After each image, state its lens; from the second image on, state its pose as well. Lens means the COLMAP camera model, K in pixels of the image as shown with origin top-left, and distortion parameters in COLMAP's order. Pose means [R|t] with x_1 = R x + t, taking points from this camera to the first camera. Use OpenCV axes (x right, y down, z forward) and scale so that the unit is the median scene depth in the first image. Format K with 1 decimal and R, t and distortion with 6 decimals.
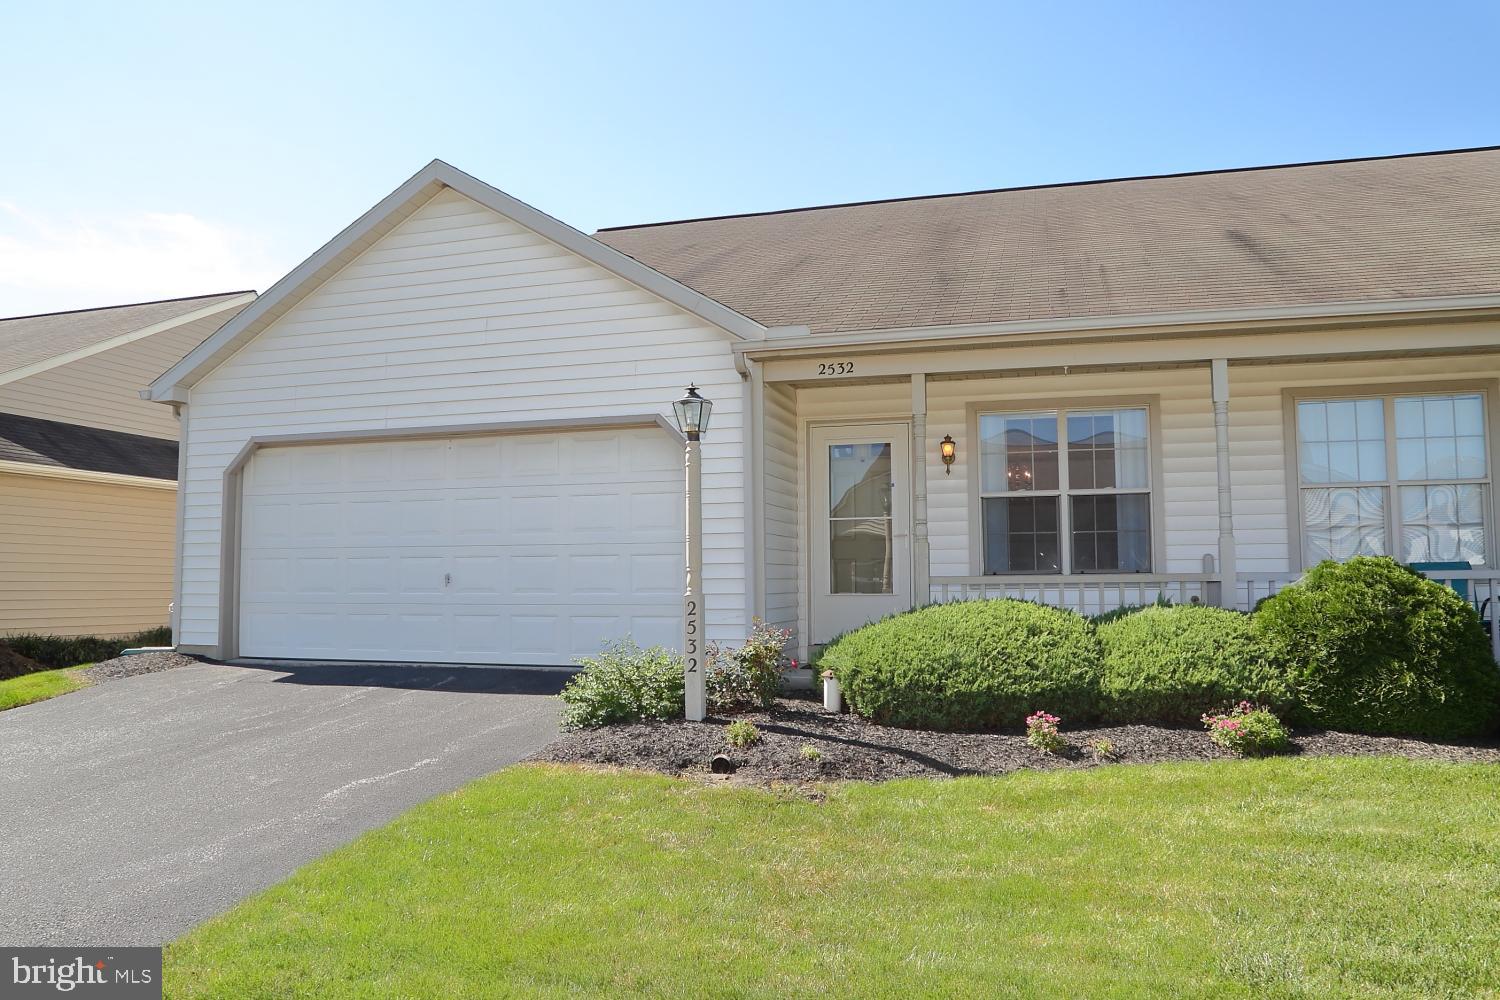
lens RADIAL K [[1061.7, 0, 747.1], [0, 1061.7, 502.4], [0, 0, 1]] dist [-0.116836, 0.062549]
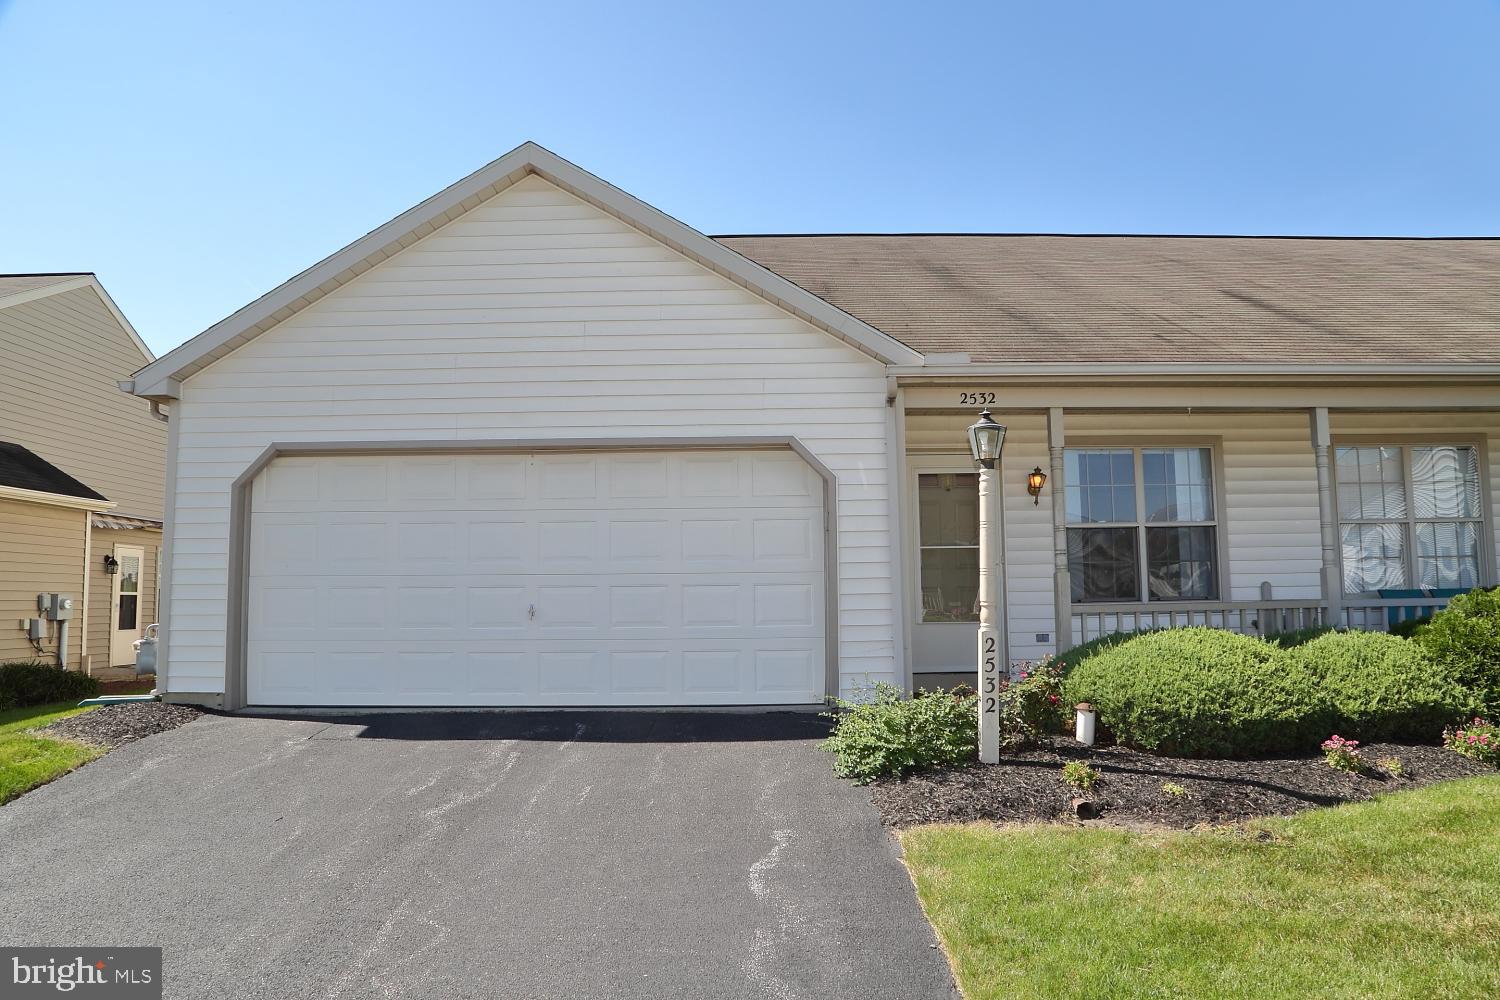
lens RADIAL K [[1022.4, 0, 755.2], [0, 1022.4, 501.3], [0, 0, 1]] dist [-0.117089, 0.056397]
pose [[0.961602, 0.020990, 0.273644, -0.361875], [-0.014949, 0.999597, -0.024142, -0.002522], [-0.274040, 0.019124, 0.961528, 0.130840]]
